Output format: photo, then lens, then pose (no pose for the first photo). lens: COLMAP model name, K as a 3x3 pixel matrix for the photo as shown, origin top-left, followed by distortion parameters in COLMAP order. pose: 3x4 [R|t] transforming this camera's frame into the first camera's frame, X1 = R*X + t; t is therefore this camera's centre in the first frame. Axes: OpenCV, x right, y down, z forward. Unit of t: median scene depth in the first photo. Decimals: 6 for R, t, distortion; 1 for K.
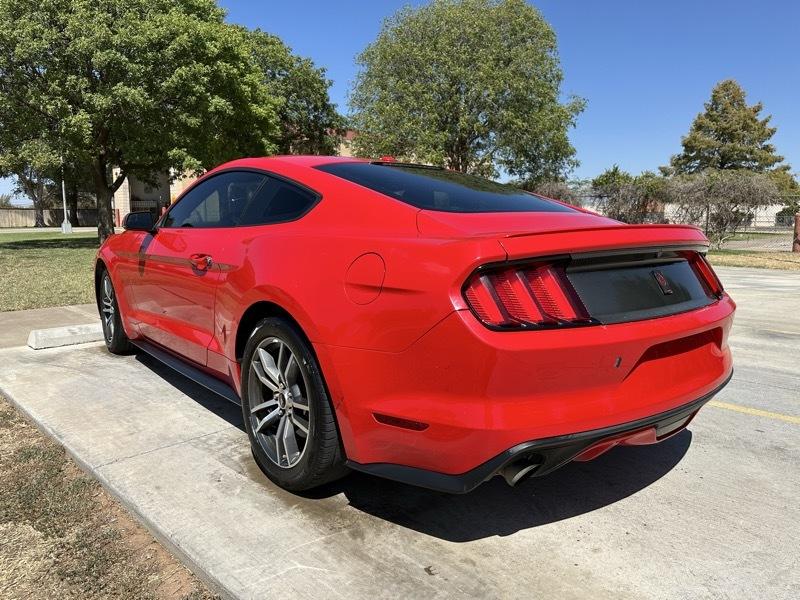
lens RADIAL K [[561.8, 0, 395.1], [0, 561.8, 298.9], [0, 0, 1]] dist [0.030211, -0.041249]
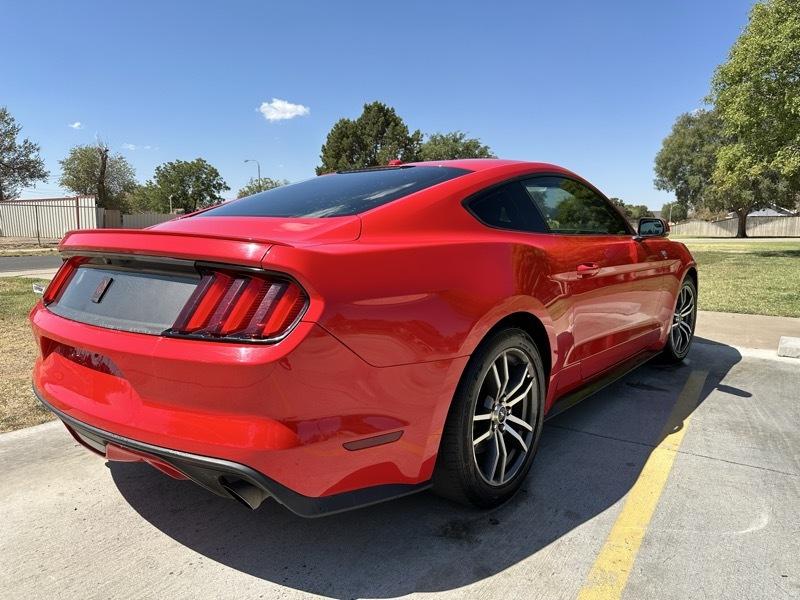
lens RADIAL K [[561.8, 0, 396.4], [0, 561.8, 300.9], [0, 0, 1]] dist [0.030211, -0.041249]
pose [[0.193700, 0.127071, -0.972797, 0.214163], [-0.135135, 0.985580, 0.101833, -0.025233], [0.971709, 0.111734, 0.208079, 0.183777]]
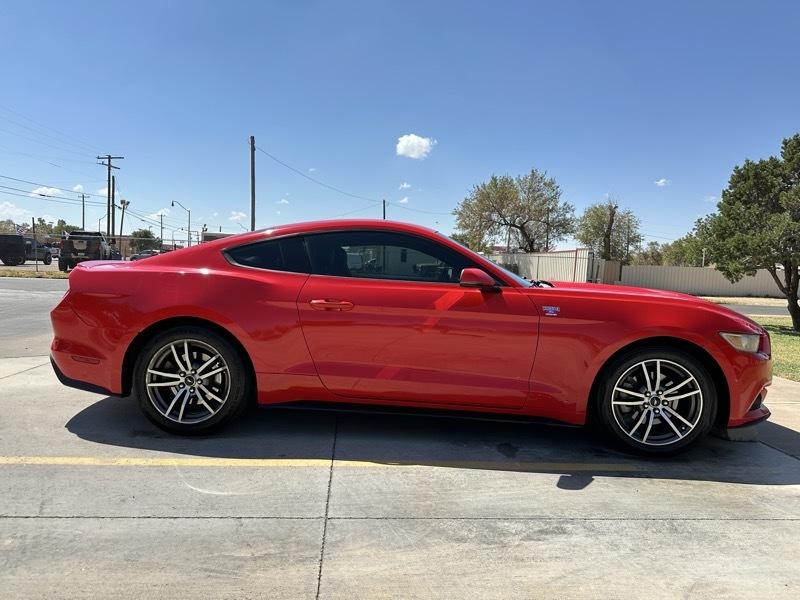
lens RADIAL K [[561.8, 0, 395.7], [0, 561.8, 299.5], [0, 0, 1]] dist [0.030211, -0.041249]
pose [[-0.667046, 0.015444, -0.744856, 0.197915], [-0.141793, 0.978879, 0.147277, -0.067771], [0.731399, 0.203856, -0.650768, 0.470584]]
